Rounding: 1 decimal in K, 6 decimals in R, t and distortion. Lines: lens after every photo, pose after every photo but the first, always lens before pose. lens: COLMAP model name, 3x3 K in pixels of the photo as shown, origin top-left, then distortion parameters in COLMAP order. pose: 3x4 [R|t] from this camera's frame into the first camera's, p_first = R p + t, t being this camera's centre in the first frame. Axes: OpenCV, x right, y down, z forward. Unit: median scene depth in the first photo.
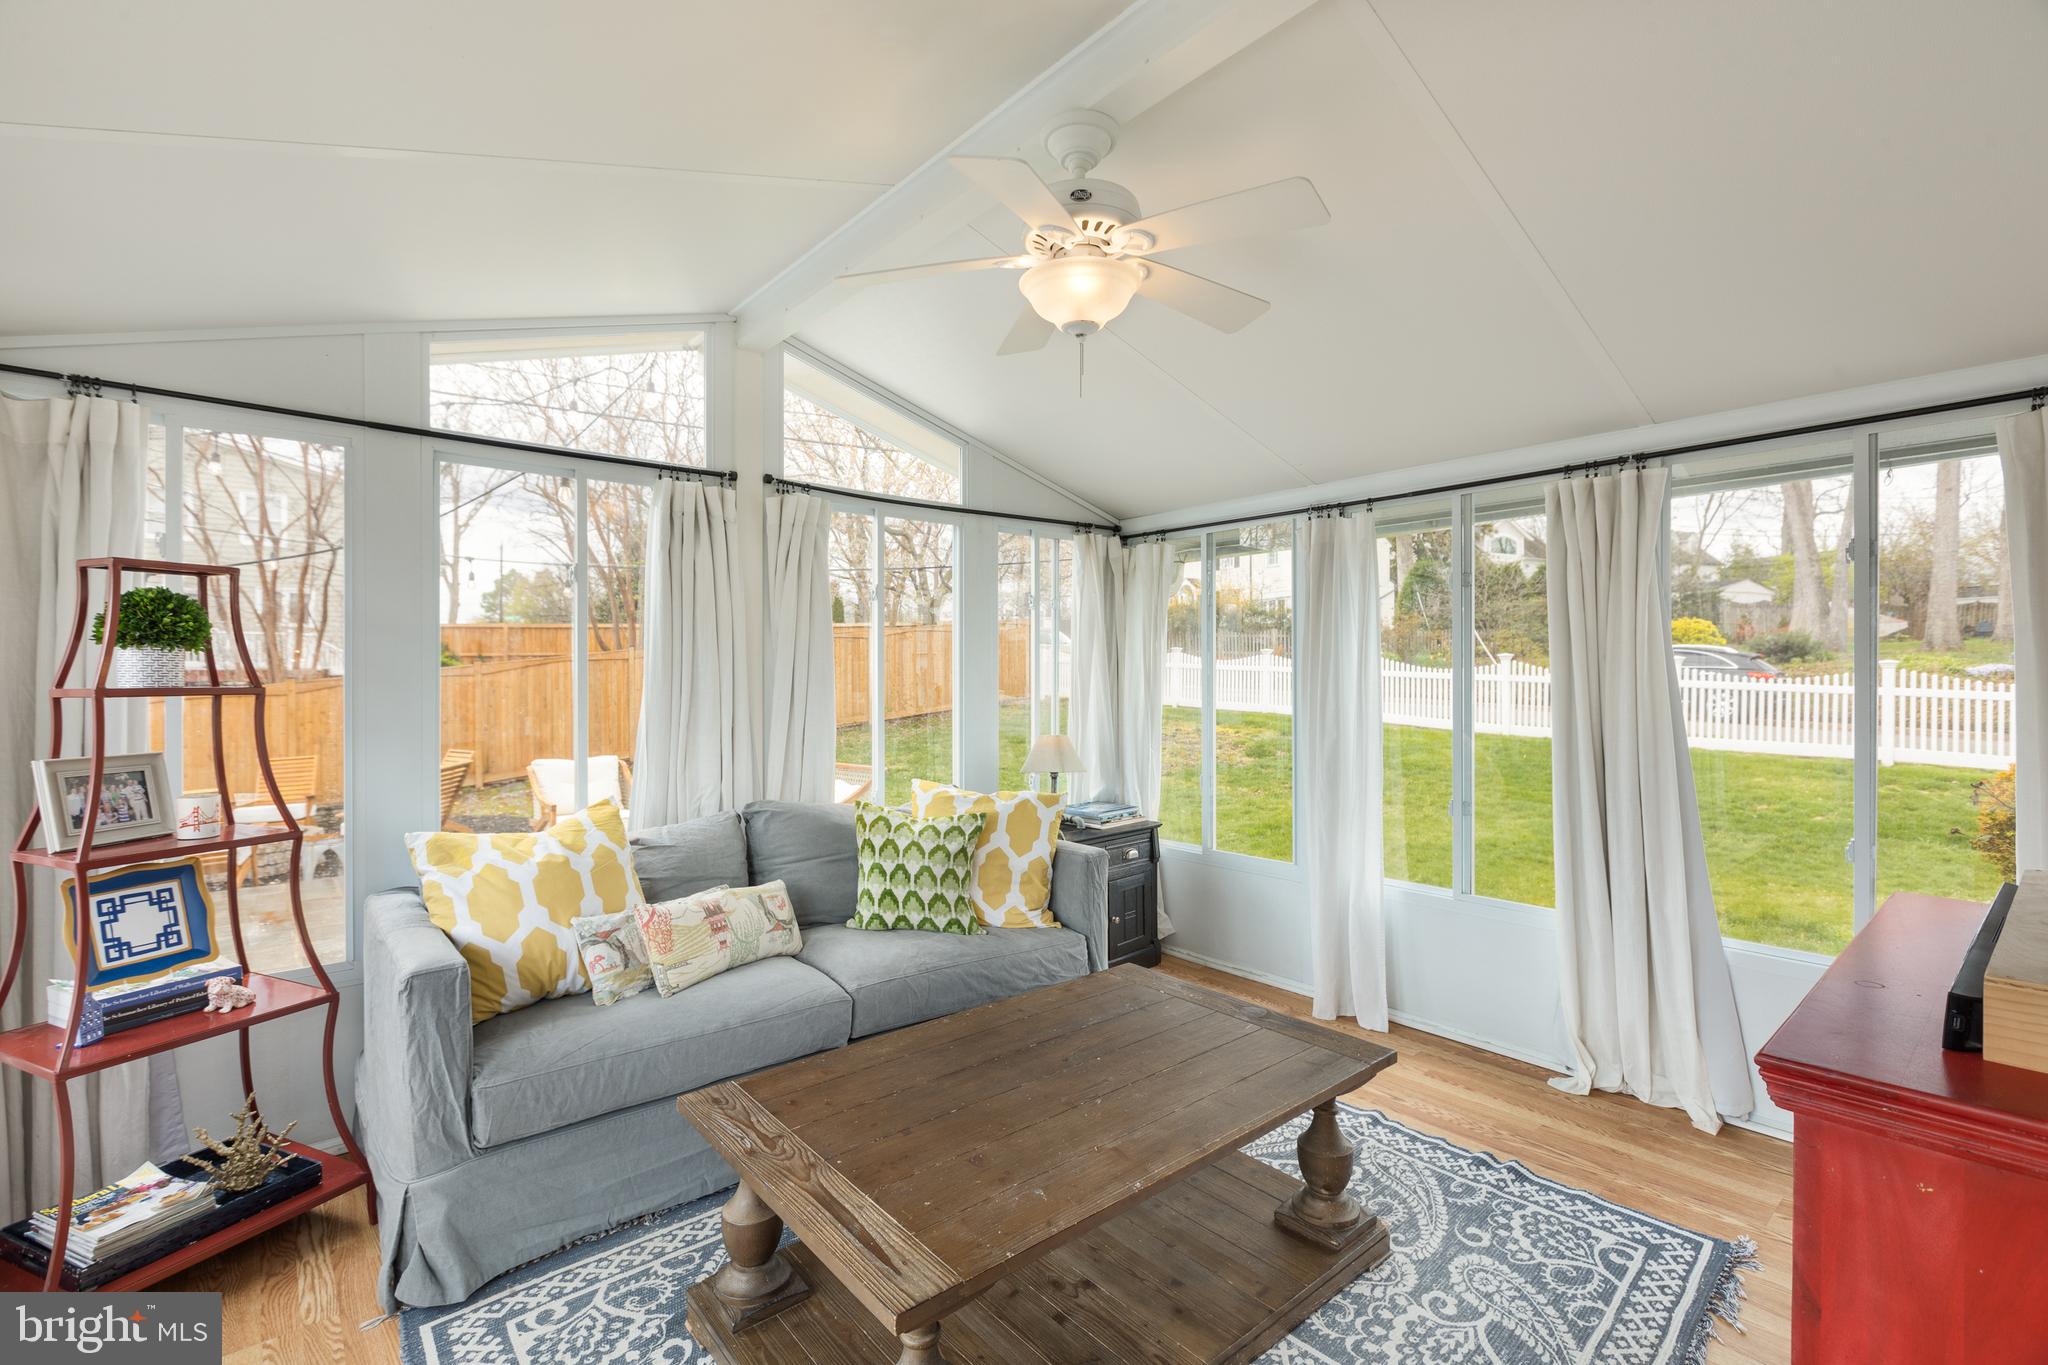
lens RADIAL K [[921.4, 0, 1025.6], [0, 921.4, 675.4], [0, 0, 1]] dist [-0.010500, -0.000655]
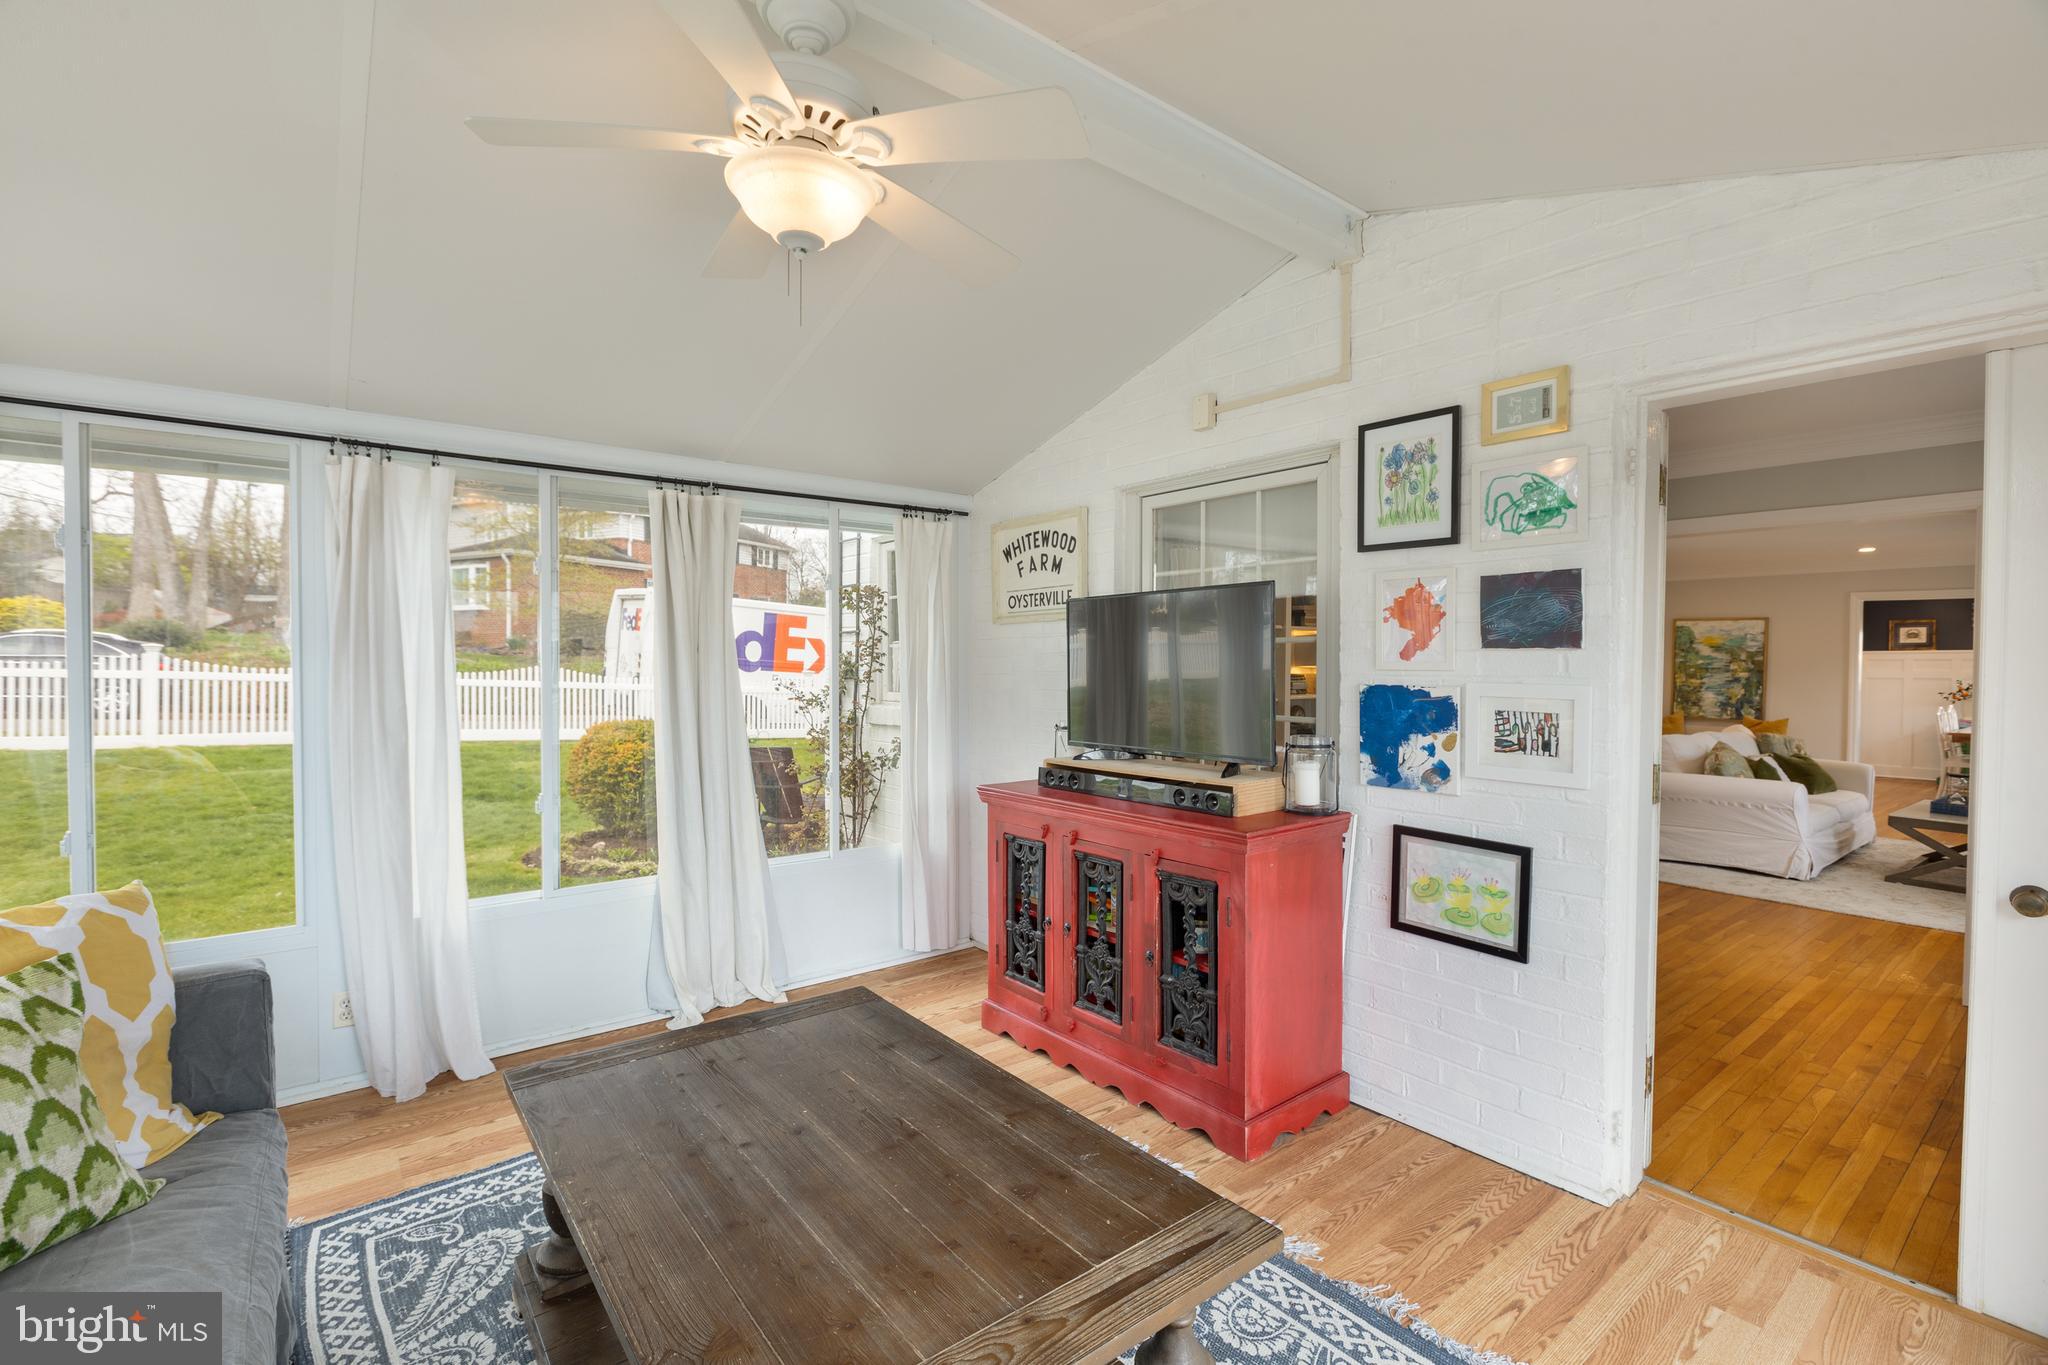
lens RADIAL K [[917.3, 0, 1027.3], [0, 917.3, 657.6], [0, 0, 1]] dist [-0.010411, 0.000463]
pose [[0.024789, 0.008898, 0.999653, -0.470852], [0.000483, 0.999960, -0.008913, 0.003598], [-0.999693, 0.000704, 0.024783, 0.476846]]
